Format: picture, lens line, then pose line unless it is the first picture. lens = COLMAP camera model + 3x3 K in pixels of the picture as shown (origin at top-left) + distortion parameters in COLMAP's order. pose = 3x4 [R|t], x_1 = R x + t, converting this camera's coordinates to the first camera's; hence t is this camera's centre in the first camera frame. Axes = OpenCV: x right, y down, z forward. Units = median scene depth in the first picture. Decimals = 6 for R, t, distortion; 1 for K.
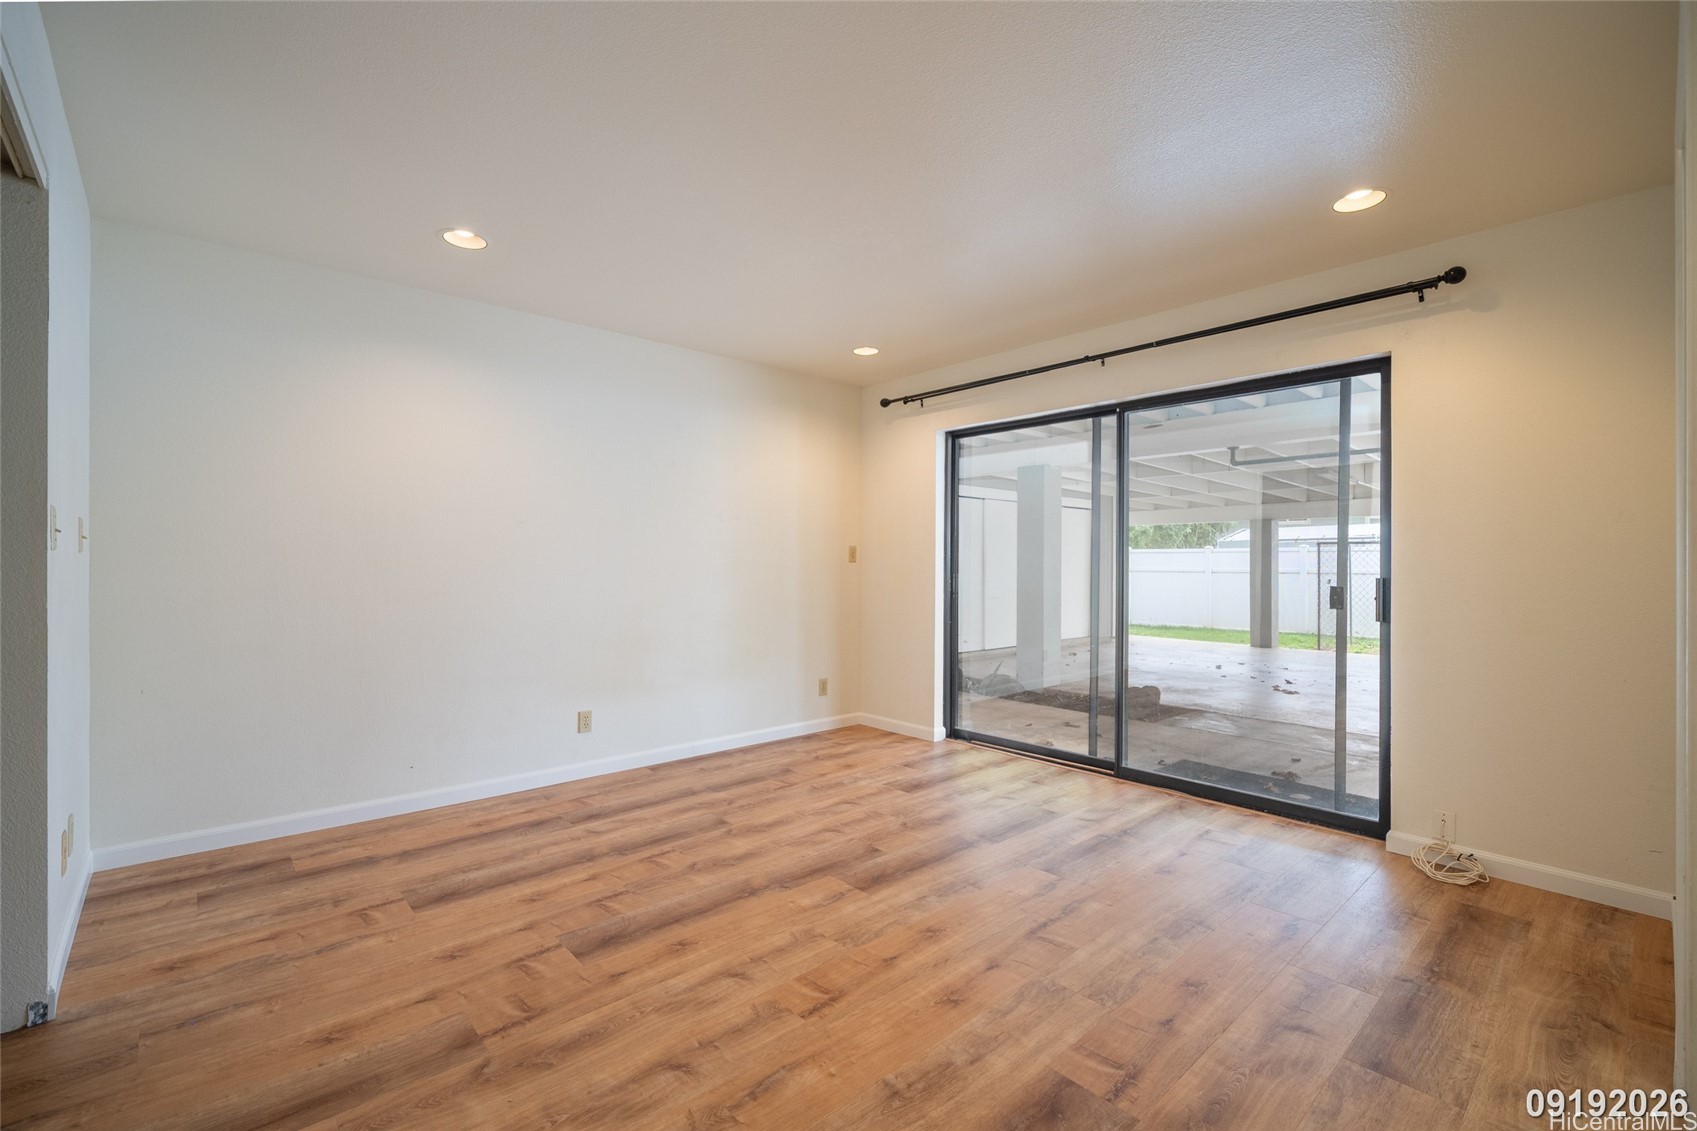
lens RADIAL K [[738.8, 0, 852.1], [0, 738.8, 570.7], [0, 0, 1]] dist [-0.001382, 0.000203]
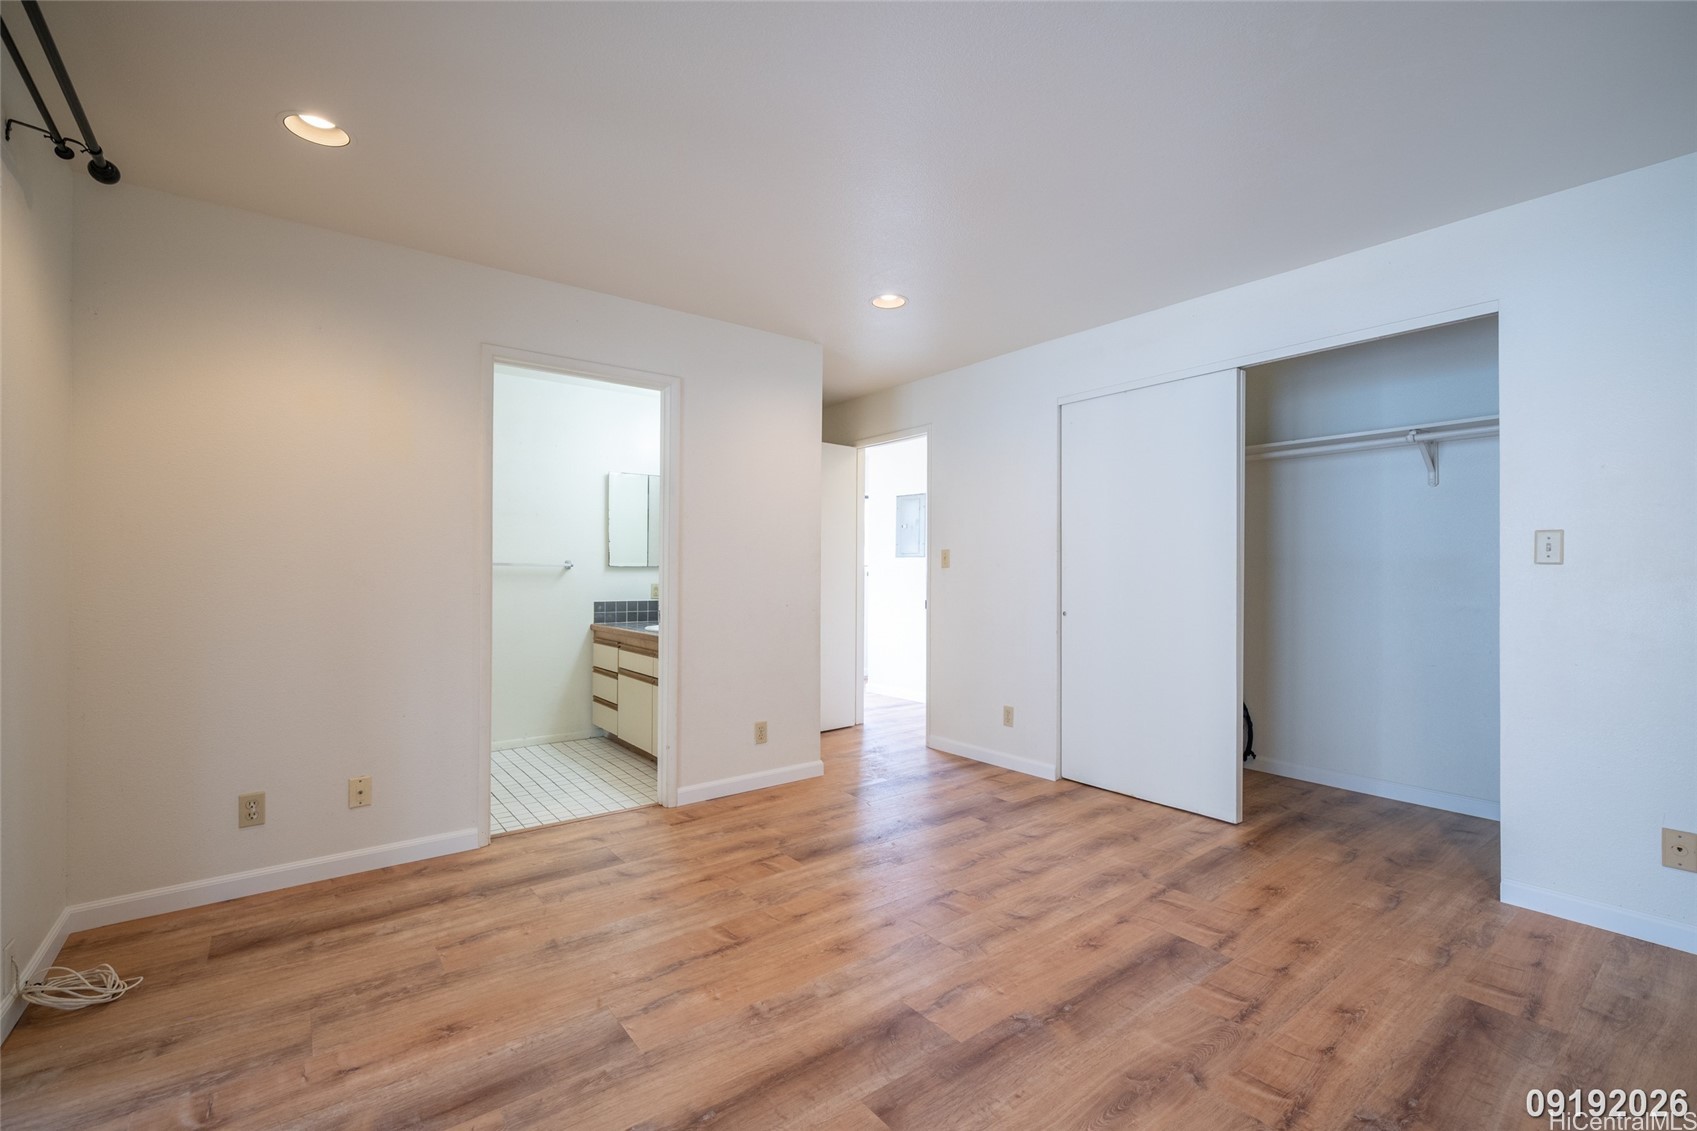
lens RADIAL K [[738.8, 0, 852.1], [0, 738.8, 570.7], [0, 0, 1]] dist [-0.001382, 0.000203]
pose [[-0.996990, -0.006746, 0.077238, 0.022317], [-0.006317, 0.999963, 0.005788, -0.011133], [-0.077274, 0.005283, -0.996996, 2.027333]]
